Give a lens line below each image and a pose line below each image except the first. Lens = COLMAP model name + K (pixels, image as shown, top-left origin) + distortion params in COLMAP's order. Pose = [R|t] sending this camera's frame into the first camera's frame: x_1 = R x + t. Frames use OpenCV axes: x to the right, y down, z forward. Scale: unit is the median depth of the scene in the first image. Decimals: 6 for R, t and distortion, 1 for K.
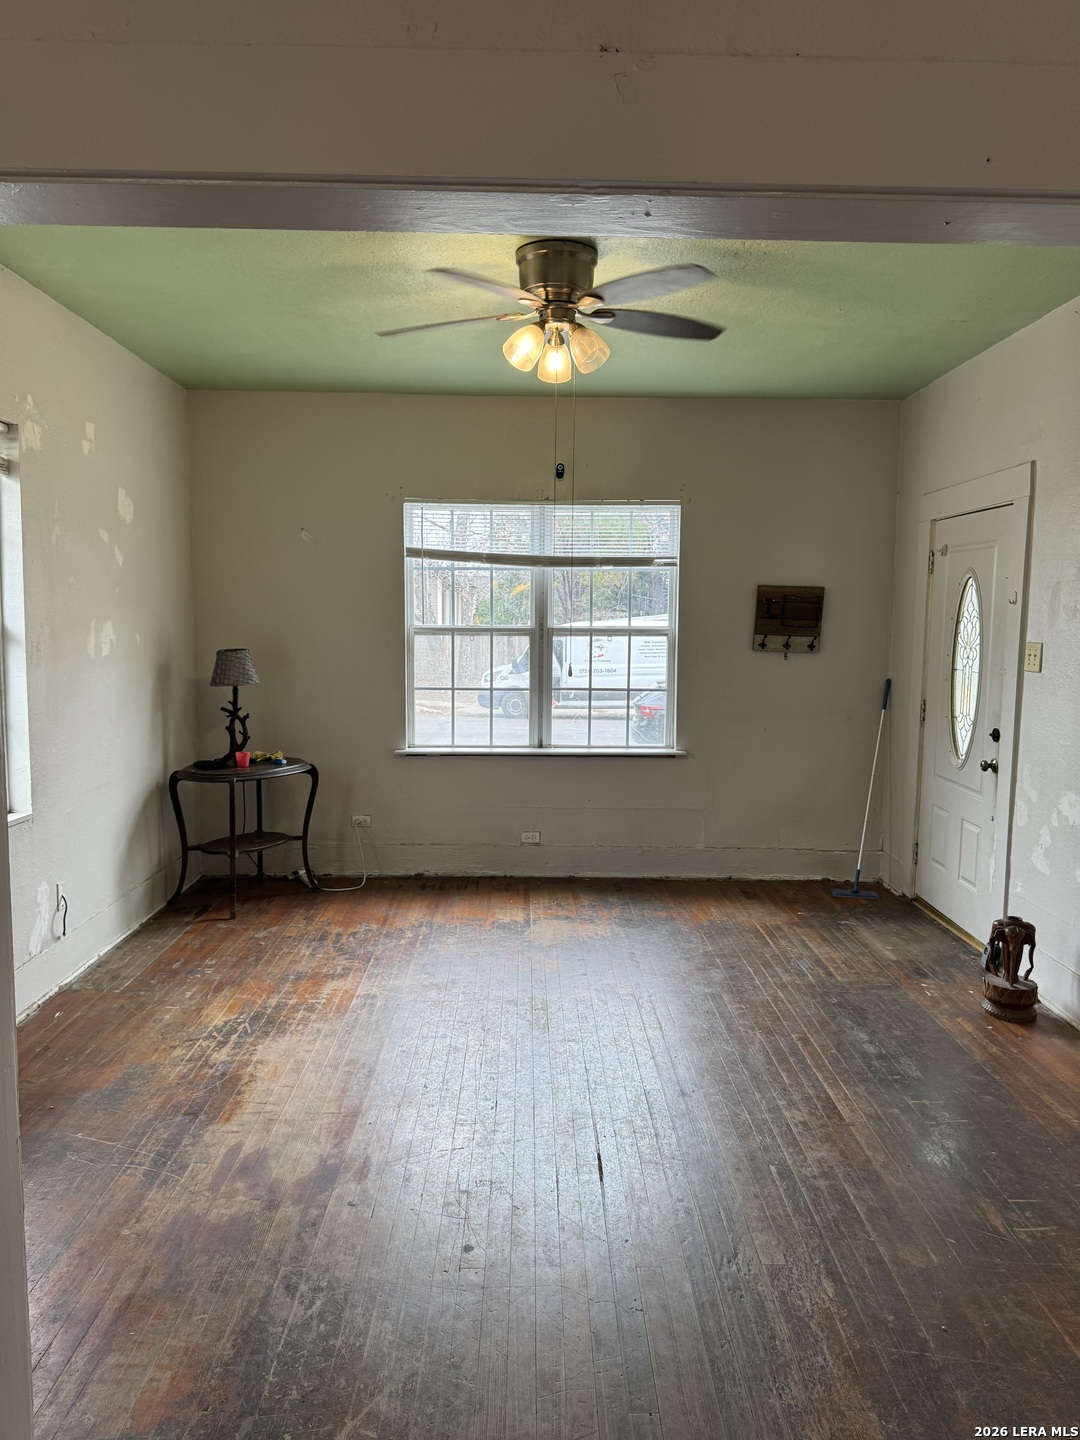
lens RADIAL K [[995.7, 0, 540.0], [0, 995.7, 720.0], [0, 0, 1]] dist [0.102158, -0.147876]
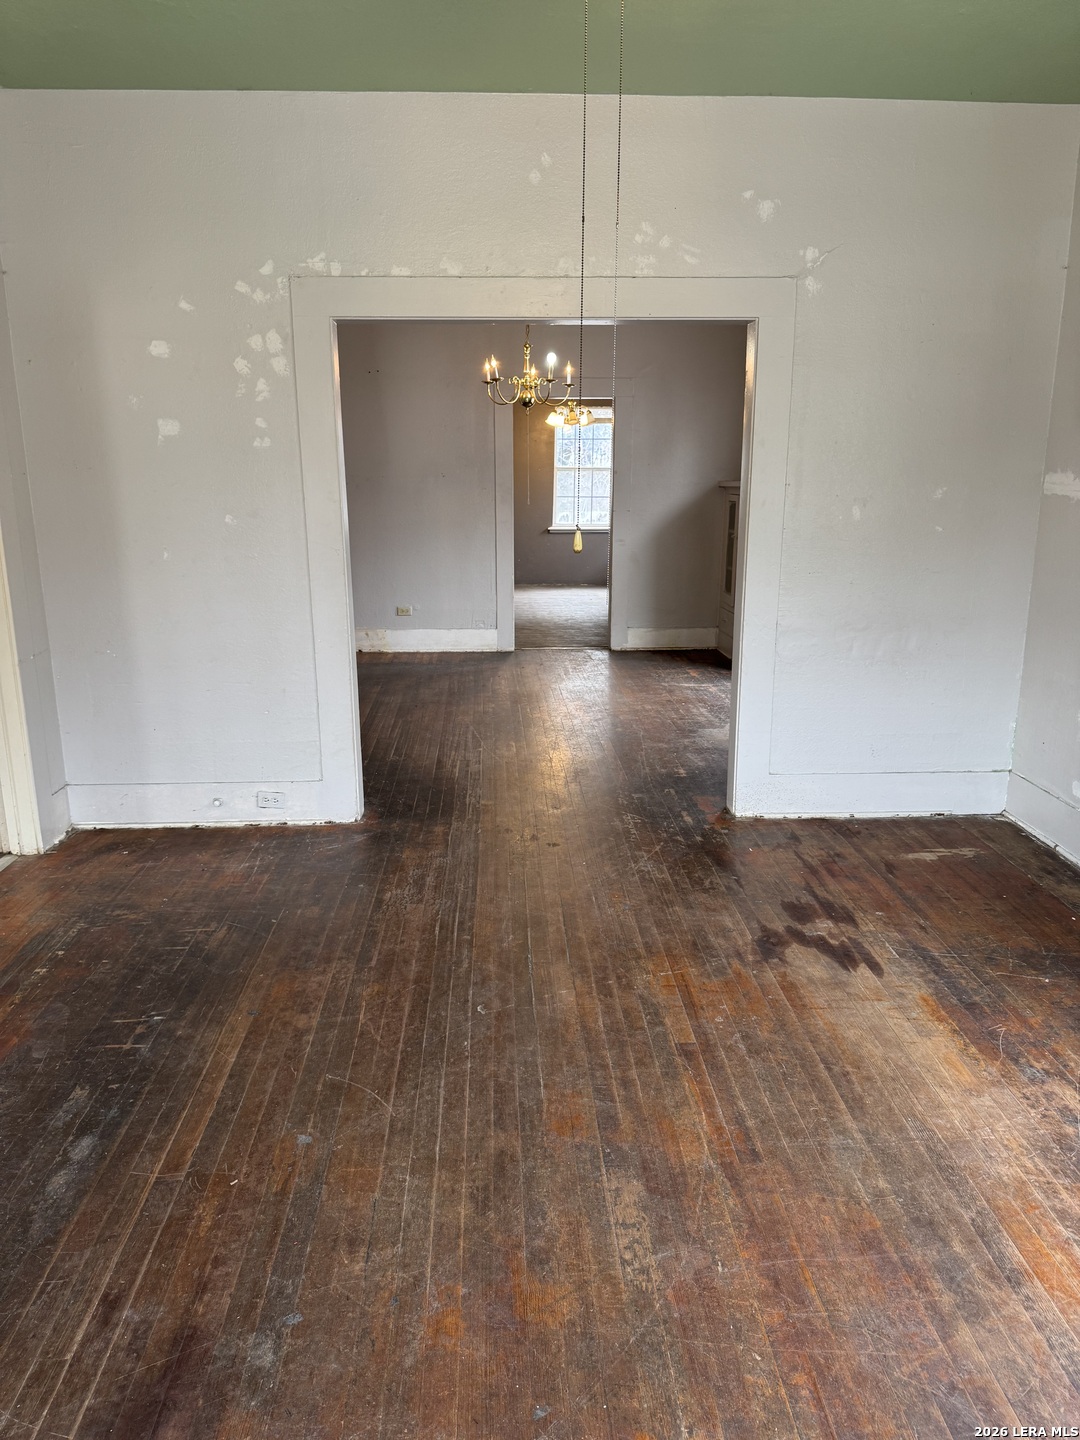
lens RADIAL K [[995.7, 0, 540.0], [0, 995.7, 720.0], [0, 0, 1]] dist [0.102158, -0.147876]
pose [[-0.999430, -0.002126, -0.033679, 0.081496], [-0.013557, 0.939226, 0.343031, -0.169961], [0.030903, 0.343292, -0.938720, 1.828691]]
